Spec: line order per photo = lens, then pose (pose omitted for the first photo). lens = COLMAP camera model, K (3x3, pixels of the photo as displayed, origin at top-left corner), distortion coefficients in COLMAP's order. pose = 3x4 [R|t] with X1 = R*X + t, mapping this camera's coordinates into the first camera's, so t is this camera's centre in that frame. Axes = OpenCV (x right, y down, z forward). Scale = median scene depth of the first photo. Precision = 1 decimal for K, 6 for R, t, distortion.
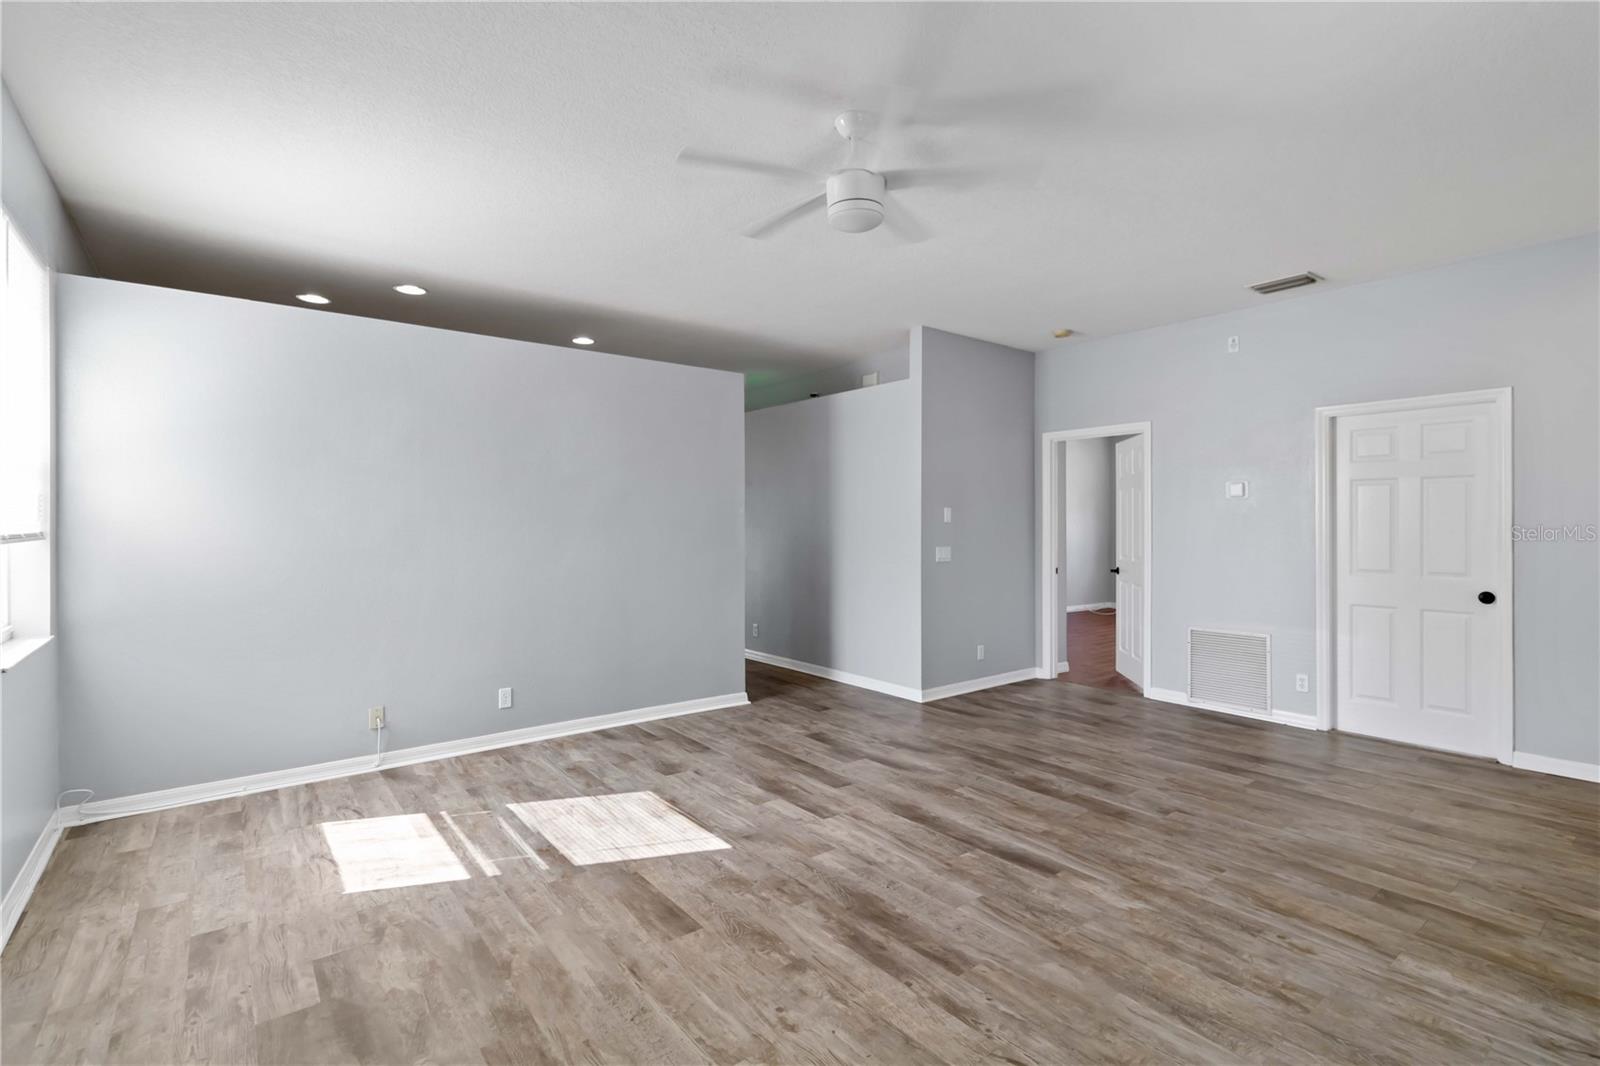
lens RADIAL K [[747.4, 0, 803.2], [0, 747.4, 524.5], [0, 0, 1]] dist [0.000023, 0.000458]
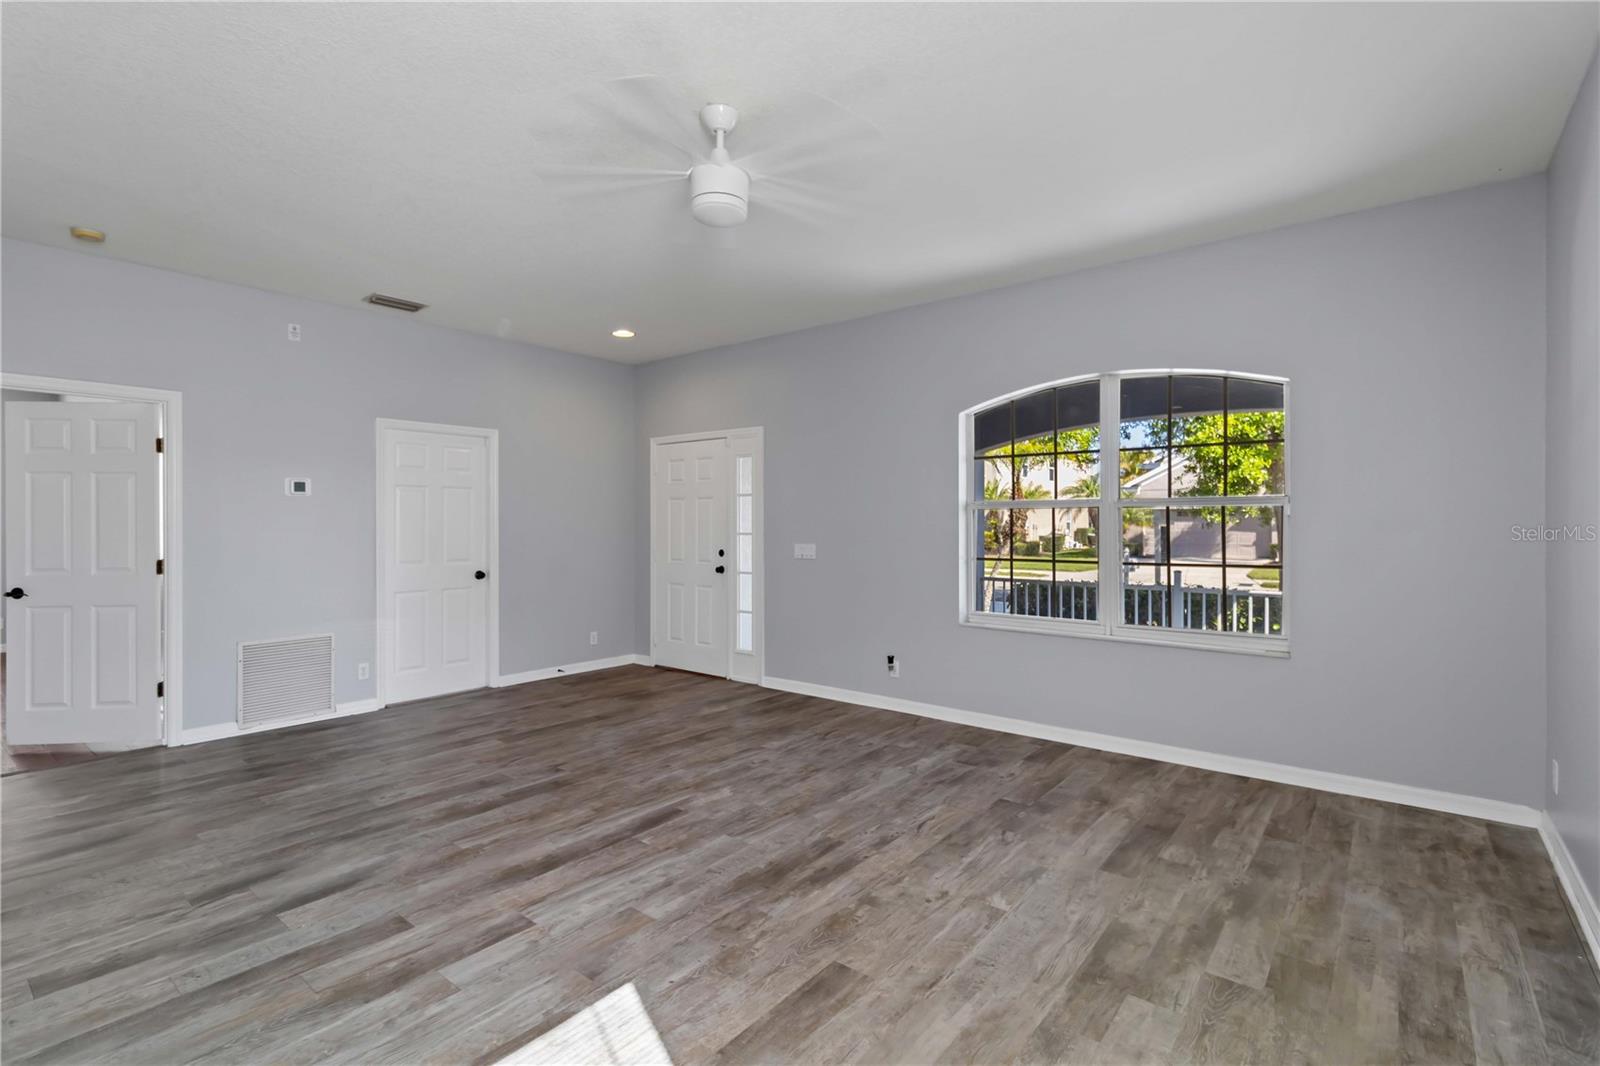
lens RADIAL K [[743.3, 0, 796.2], [0, 743.3, 529.1], [0, 0, 1]] dist [0.002195, 0.000010]
pose [[-0.225016, -0.008132, 0.974321, -0.808797], [0.002280, 0.999958, 0.008873, -0.000464], [-0.974352, 0.004218, -0.224988, 0.999334]]
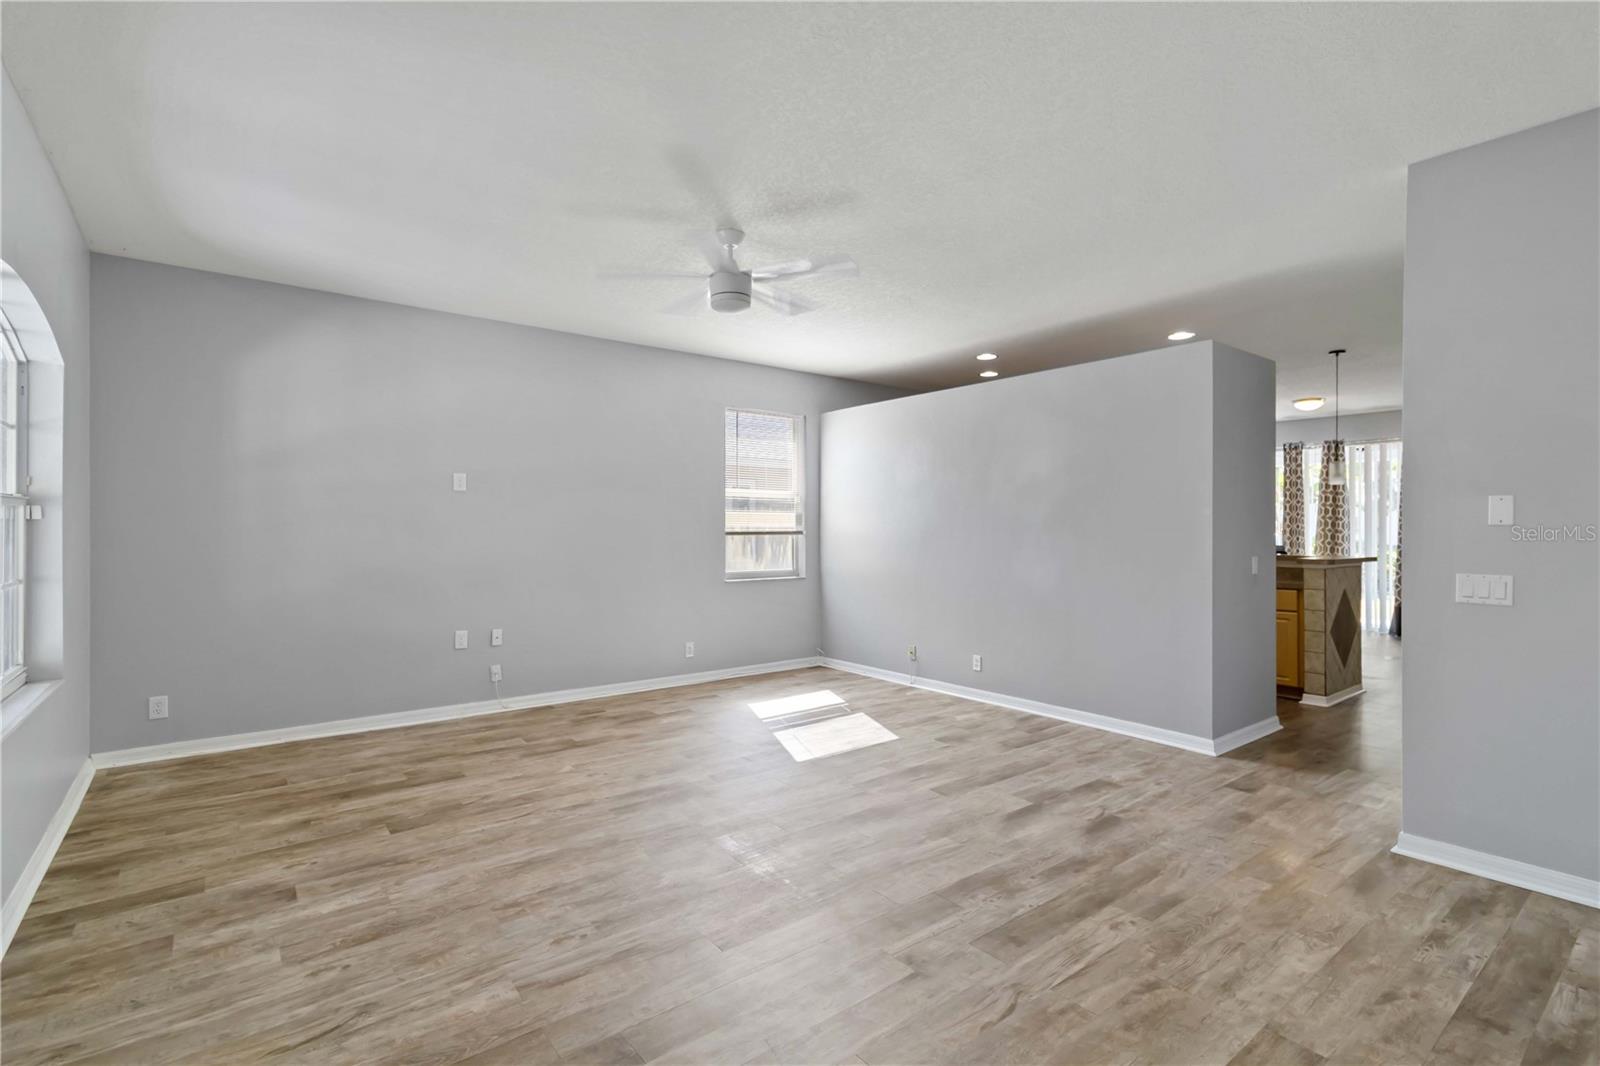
lens RADIAL K [[743.3, 0, 796.2], [0, 743.3, 529.1], [0, 0, 1]] dist [0.002195, 0.000010]
pose [[-0.006530, 0.003303, -0.999973, 1.280440], [-0.001812, 0.999993, 0.003315, -0.003366], [0.999977, 0.001834, -0.006524, 1.006662]]
